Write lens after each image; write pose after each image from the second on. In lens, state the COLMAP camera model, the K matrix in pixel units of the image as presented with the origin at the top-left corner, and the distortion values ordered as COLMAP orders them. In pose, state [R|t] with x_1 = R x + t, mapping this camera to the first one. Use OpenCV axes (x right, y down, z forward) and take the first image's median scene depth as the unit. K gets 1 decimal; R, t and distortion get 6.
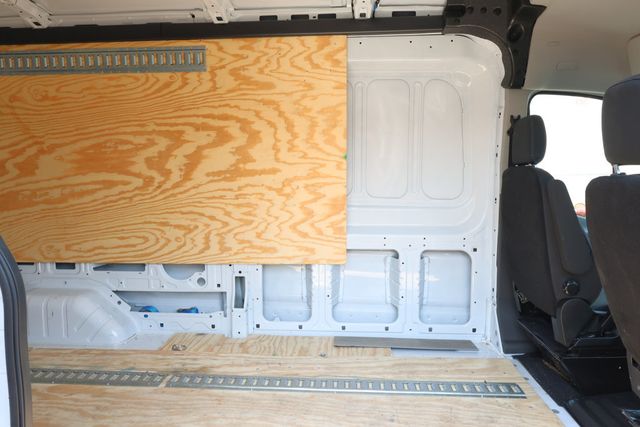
lens RADIAL K [[447.2, 0, 320.0], [0, 447.2, 213.5], [0, 0, 1]] dist [-0.003566, 0.000325]
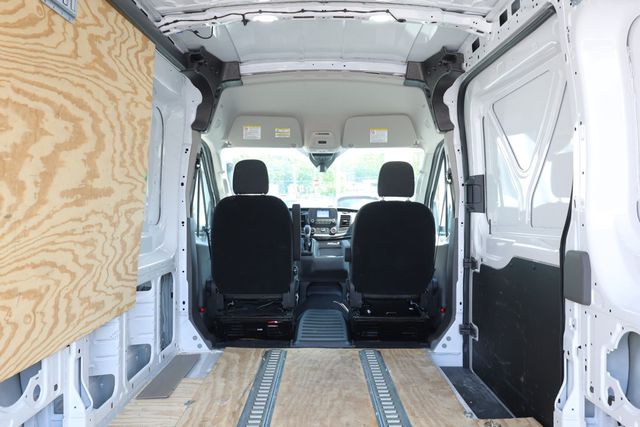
lens RADIAL K [[533.2, 0, 320.0], [0, 533.2, 213.5], [0, 0, 1]] dist [0.001013, 0.003765]
pose [[-0.068703, -0.008263, 0.997603, -0.973104], [0.088094, 0.996009, 0.014317, -0.042676], [-0.993740, 0.088866, -0.067701, 0.720684]]
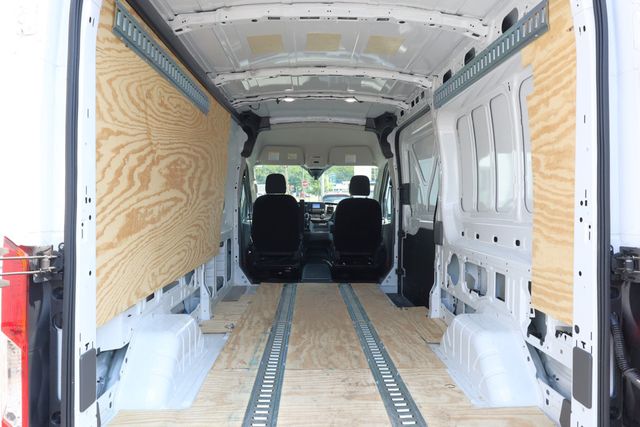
lens RADIAL K [[447.2, 0, 320.0], [0, 447.2, 213.5], [0, 0, 1]] dist [-0.003566, 0.000325]
pose [[-0.098700, -0.018421, 0.994947, -1.556488], [0.084902, 0.996027, 0.026863, -0.037848], [-0.991489, 0.087124, -0.096744, 0.801335]]
